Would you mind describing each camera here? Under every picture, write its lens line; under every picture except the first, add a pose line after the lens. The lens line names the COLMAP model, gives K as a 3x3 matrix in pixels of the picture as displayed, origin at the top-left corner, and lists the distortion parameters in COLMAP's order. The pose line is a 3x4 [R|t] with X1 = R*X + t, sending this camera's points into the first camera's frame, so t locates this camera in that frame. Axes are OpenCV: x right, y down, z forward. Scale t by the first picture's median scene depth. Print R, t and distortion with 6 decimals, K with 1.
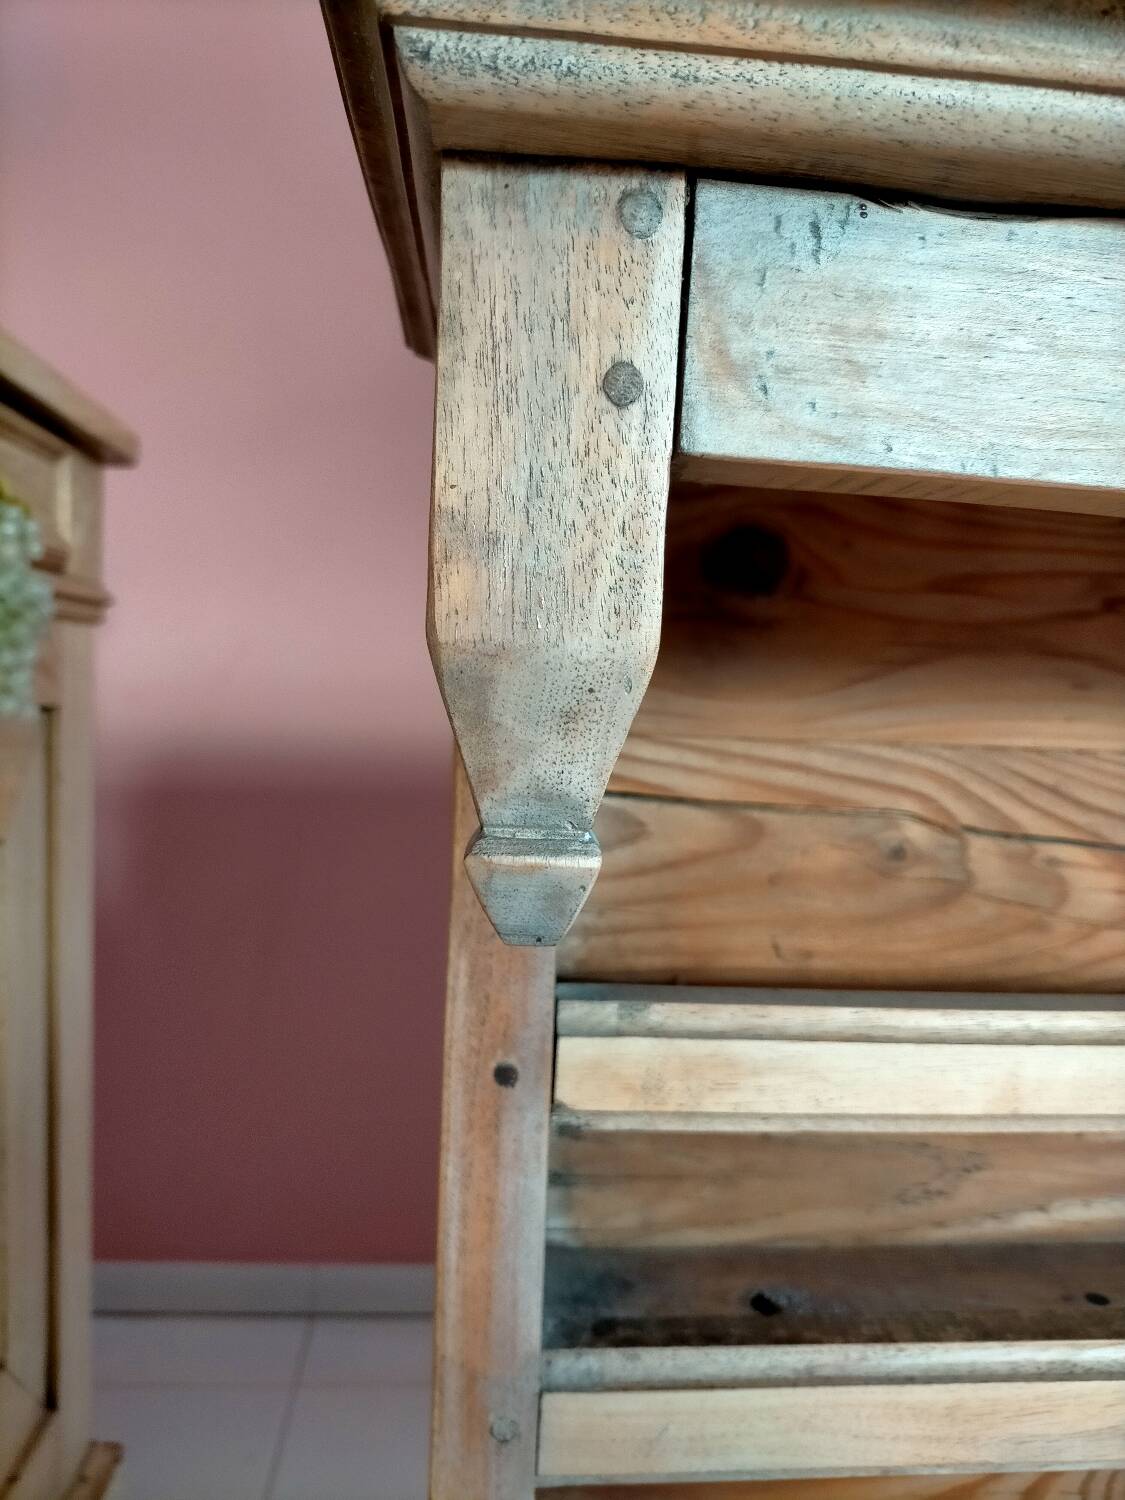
lens RADIAL K [[1159.0, 0, 533.8], [0, 1159.0, 751.1], [0, 0, 1]] dist [-0.003540, -0.002479]
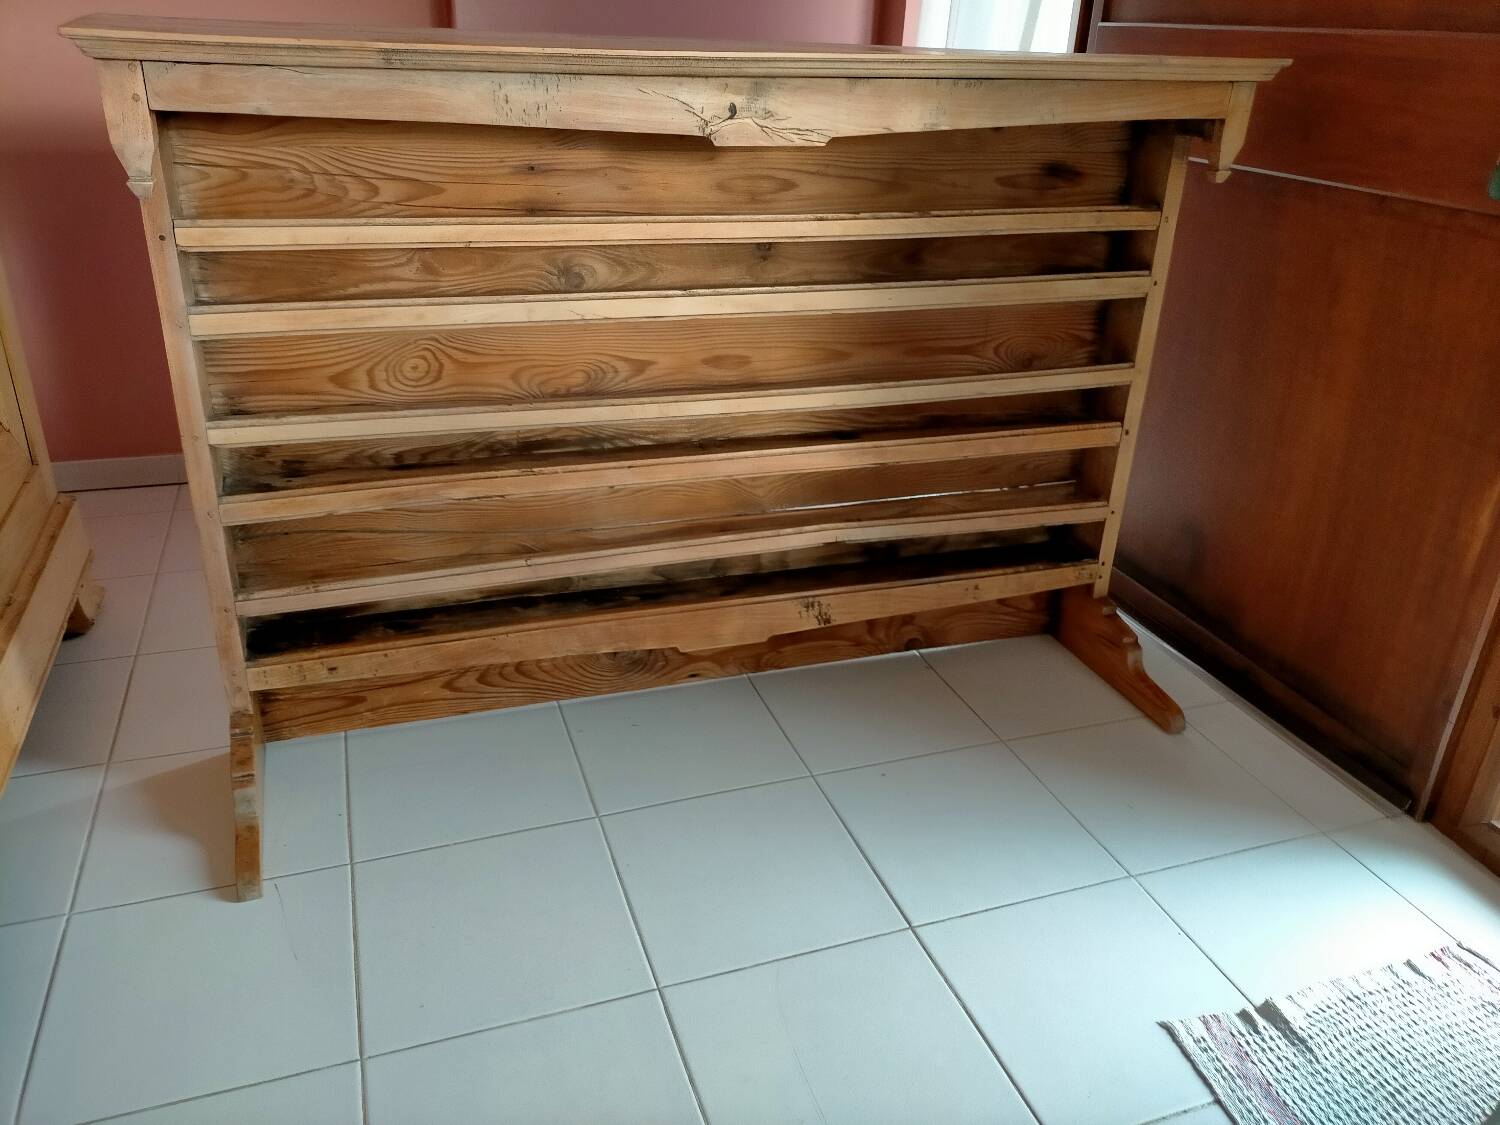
lens RADIAL K [[1126.8, 0, 732.5], [0, 1126.8, 560.4], [0, 0, 1]] dist [0.087445, -0.134553]
pose [[0.963123, -0.117467, 0.242064, 0.825385], [0.014343, 0.920800, 0.389770, -0.230705], [-0.268678, -0.371925, 0.888529, -3.668055]]
